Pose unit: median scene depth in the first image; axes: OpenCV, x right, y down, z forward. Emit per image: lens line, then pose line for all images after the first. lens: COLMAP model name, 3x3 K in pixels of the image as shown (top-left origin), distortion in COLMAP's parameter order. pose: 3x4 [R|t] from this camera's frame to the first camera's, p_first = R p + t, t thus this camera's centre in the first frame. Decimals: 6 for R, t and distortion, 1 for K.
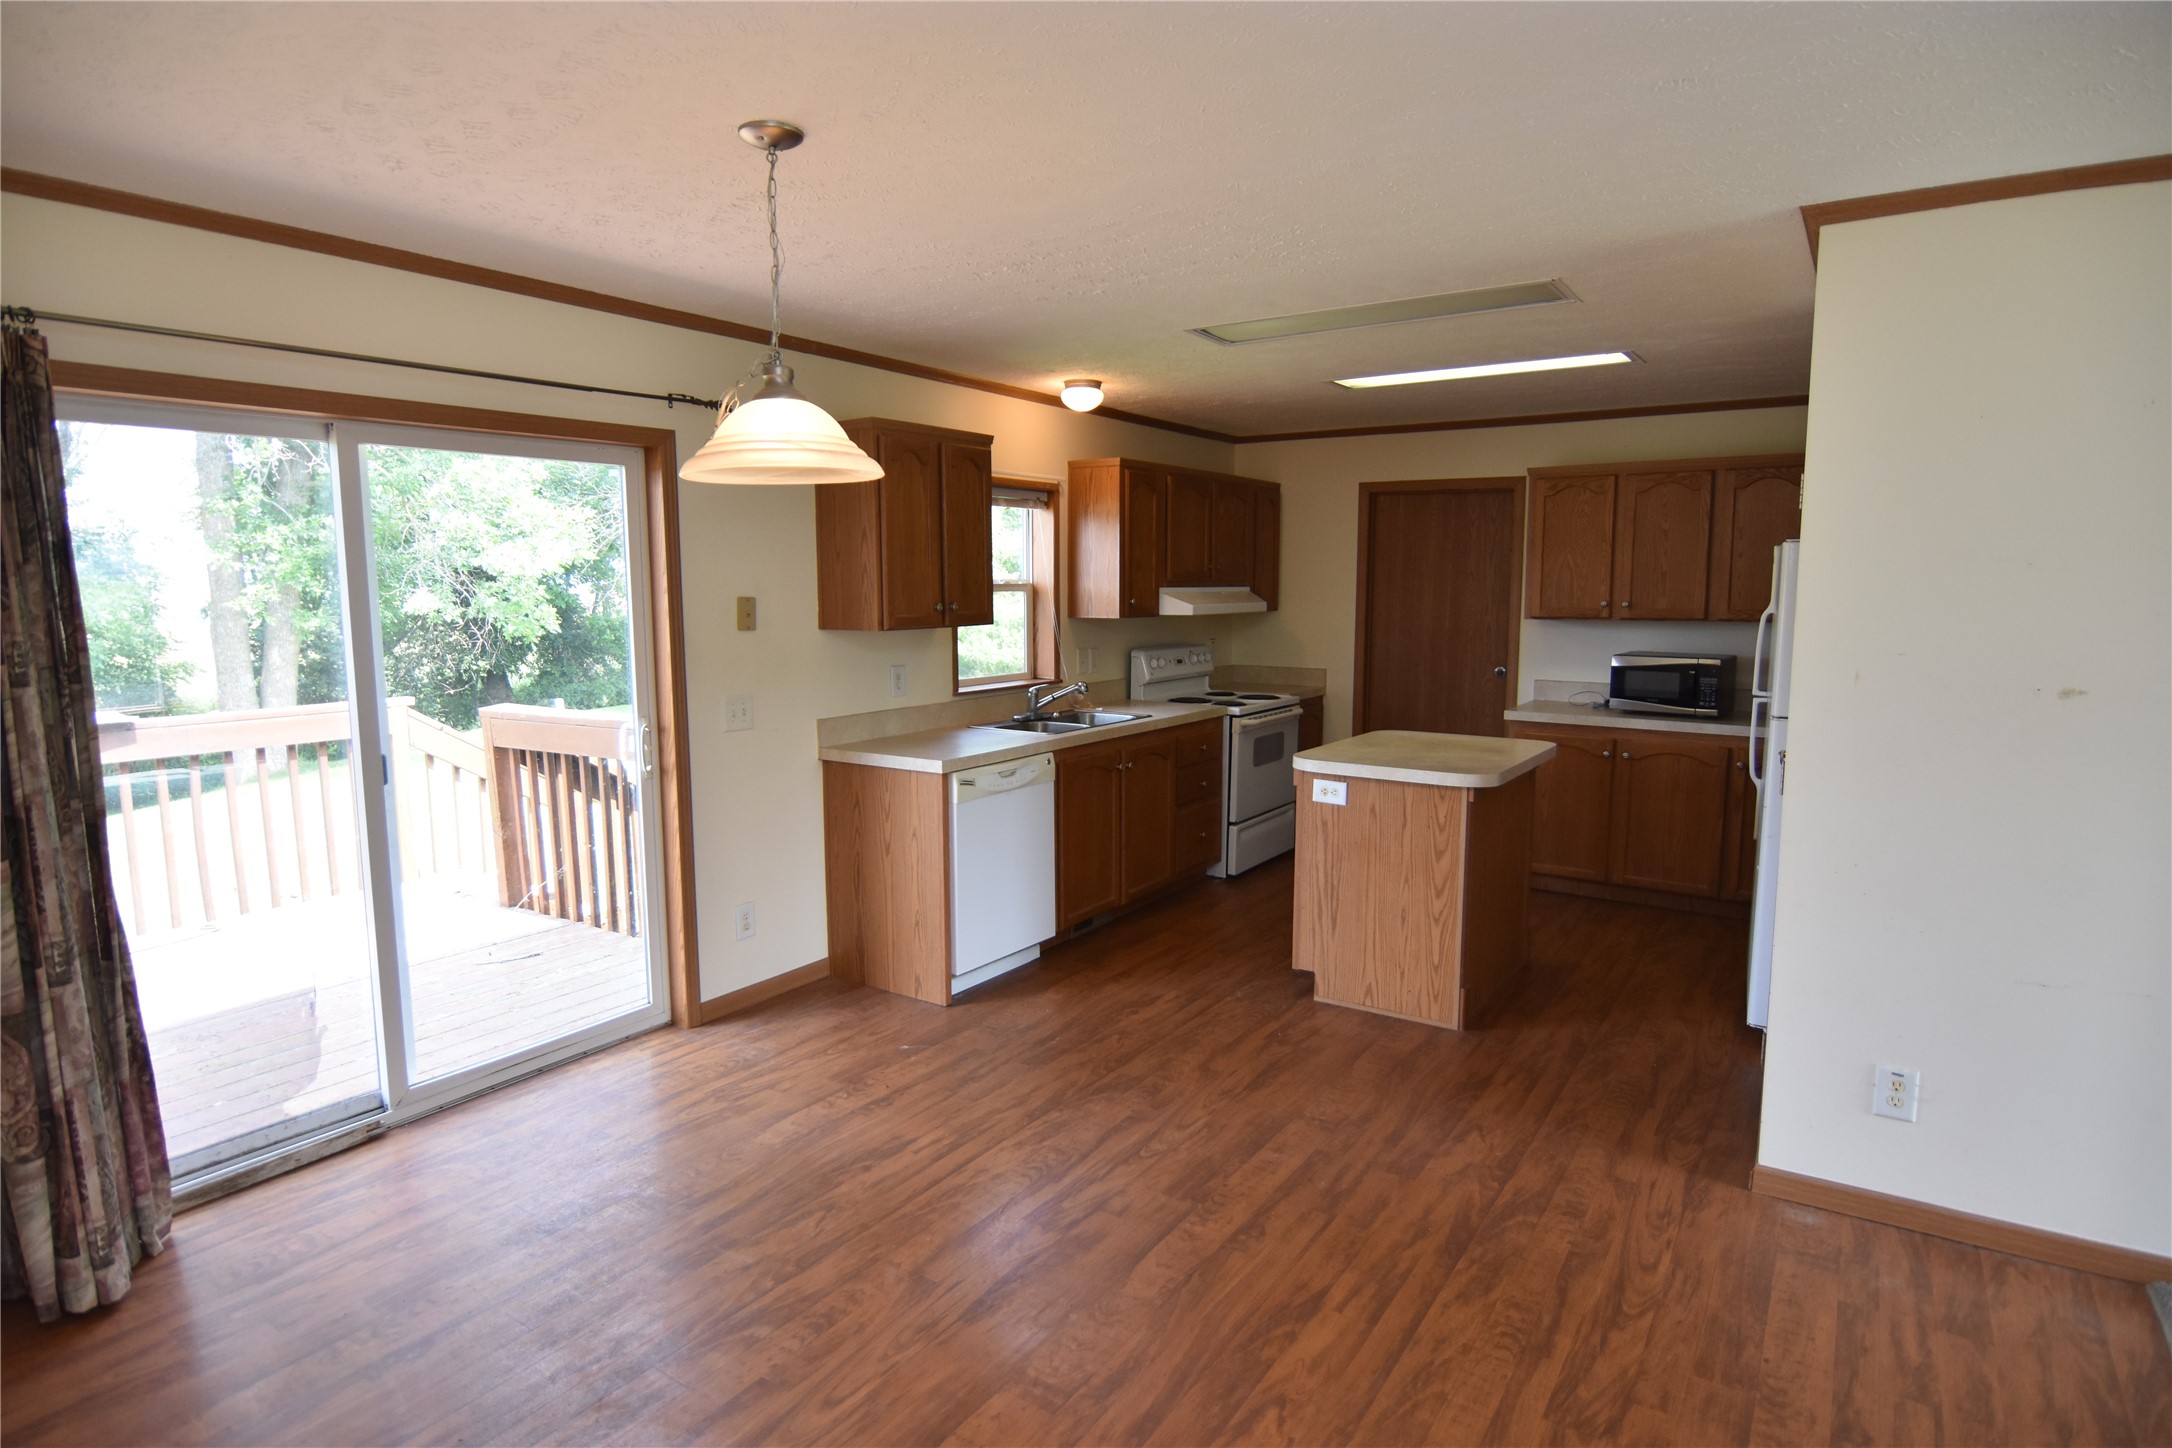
lens RADIAL K [[1154.7, 0, 1076.2], [0, 1154.7, 725.6], [0, 0, 1]] dist [0.002460, -0.018081]
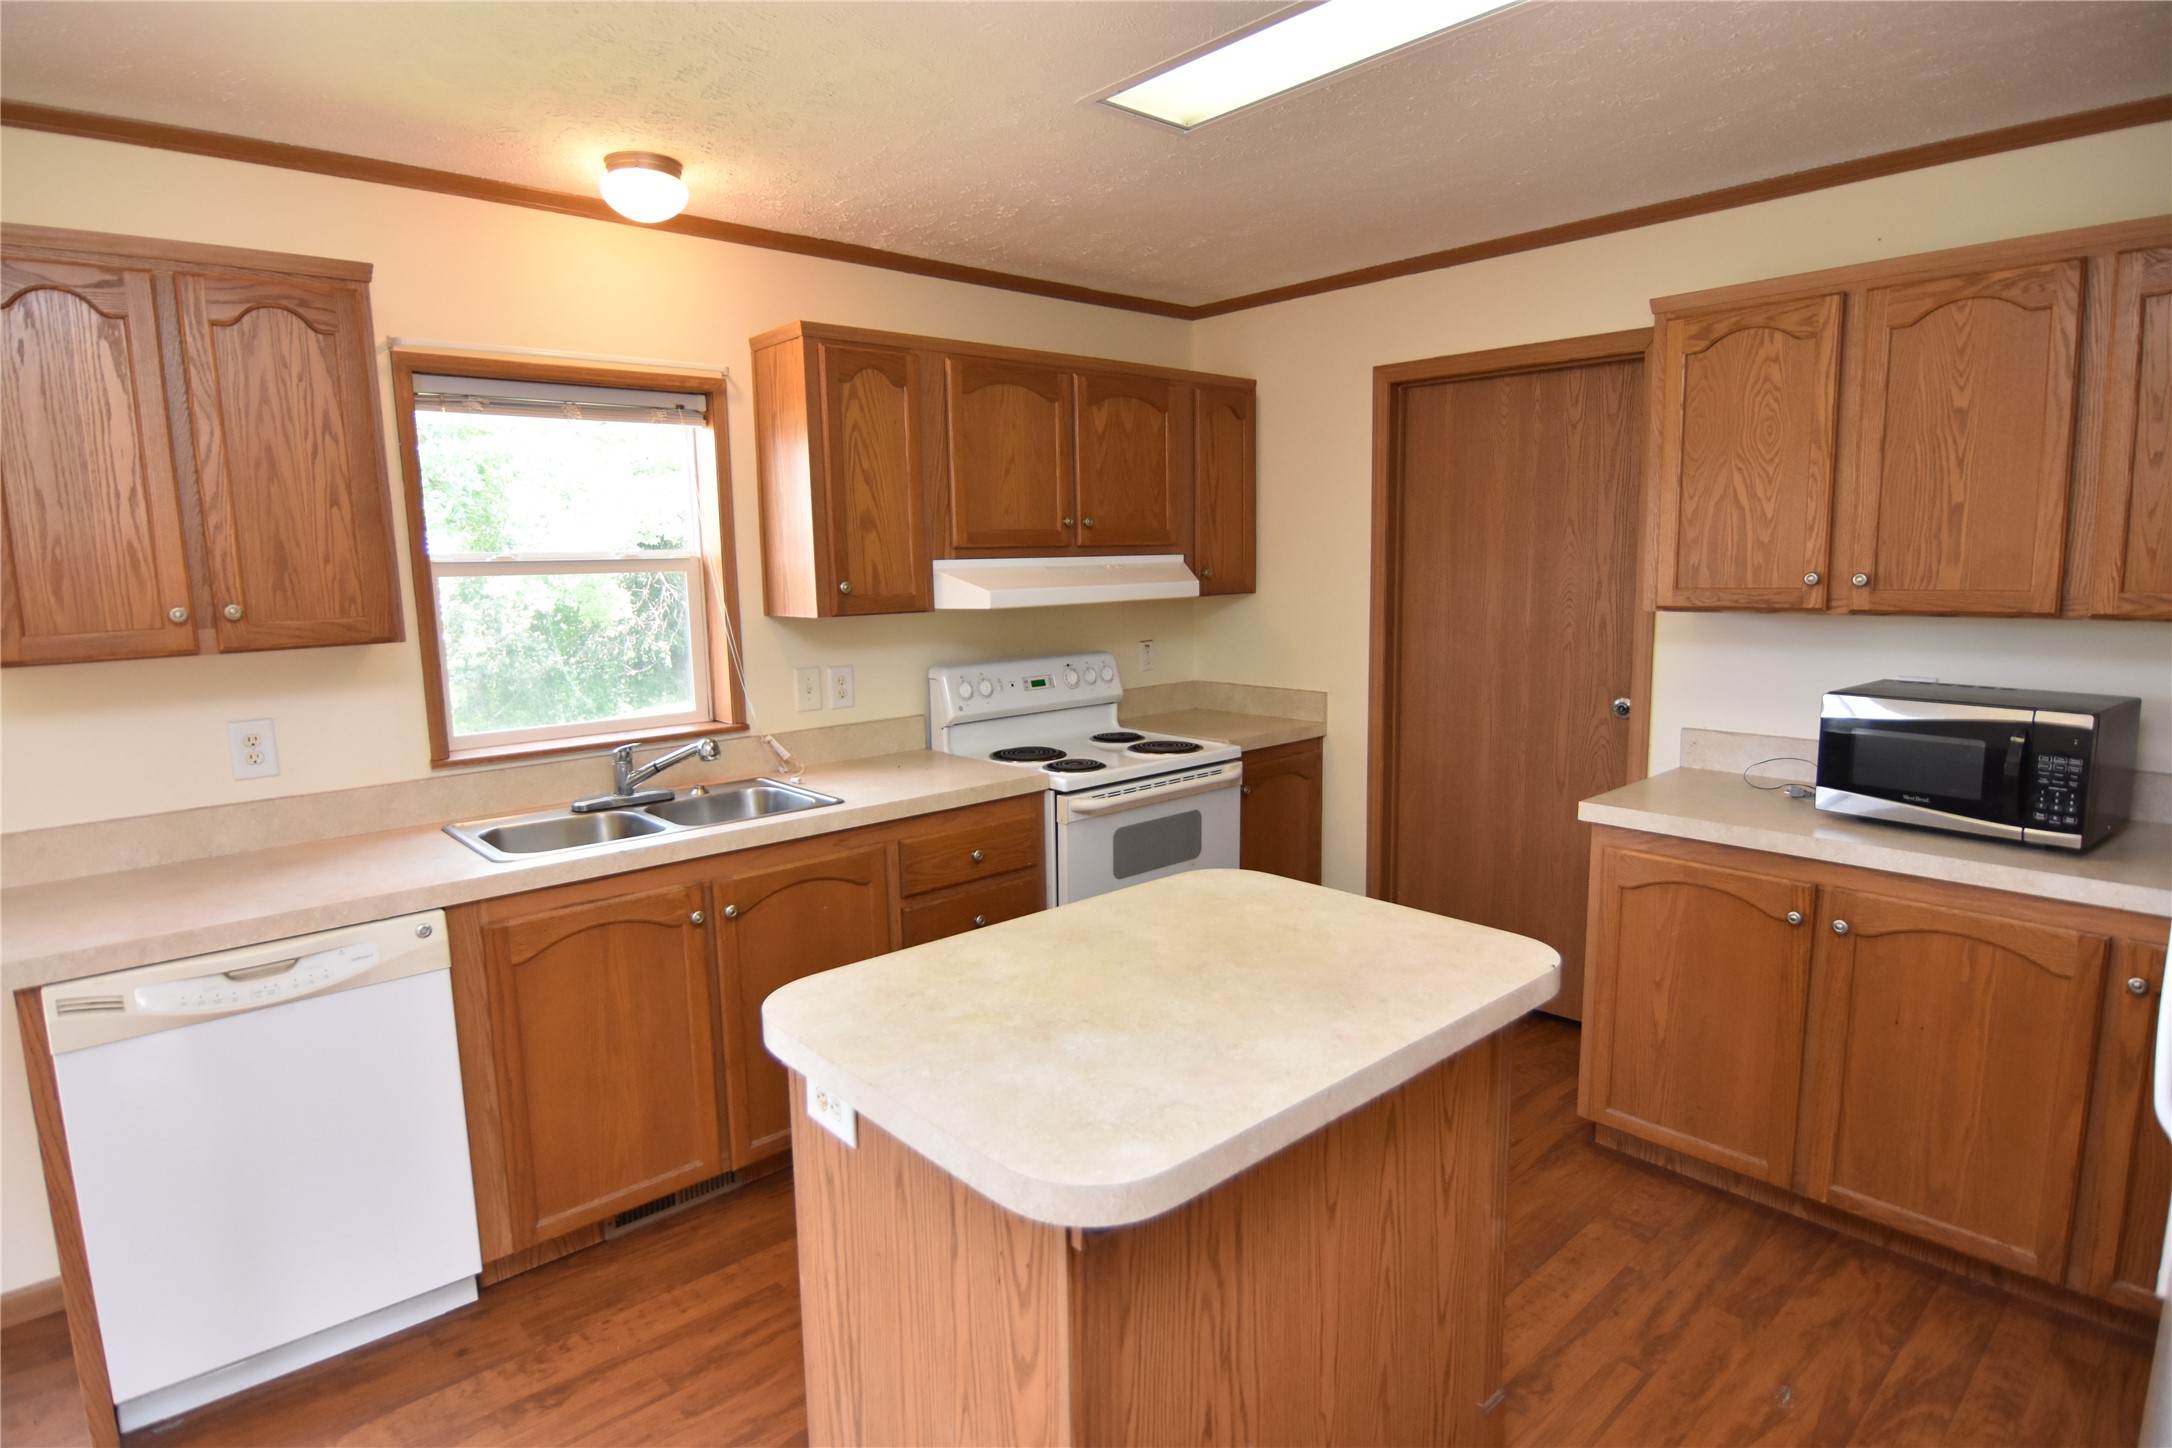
lens RADIAL K [[1154.7, 0, 1078.9], [0, 1154.7, 721.5], [0, 0, 1]] dist [0.002460, -0.018081]
pose [[0.971067, 0.015902, -0.238278, 0.362769], [-0.010677, 0.999674, 0.023203, -0.071955], [0.238569, -0.019987, 0.970920, 0.617221]]
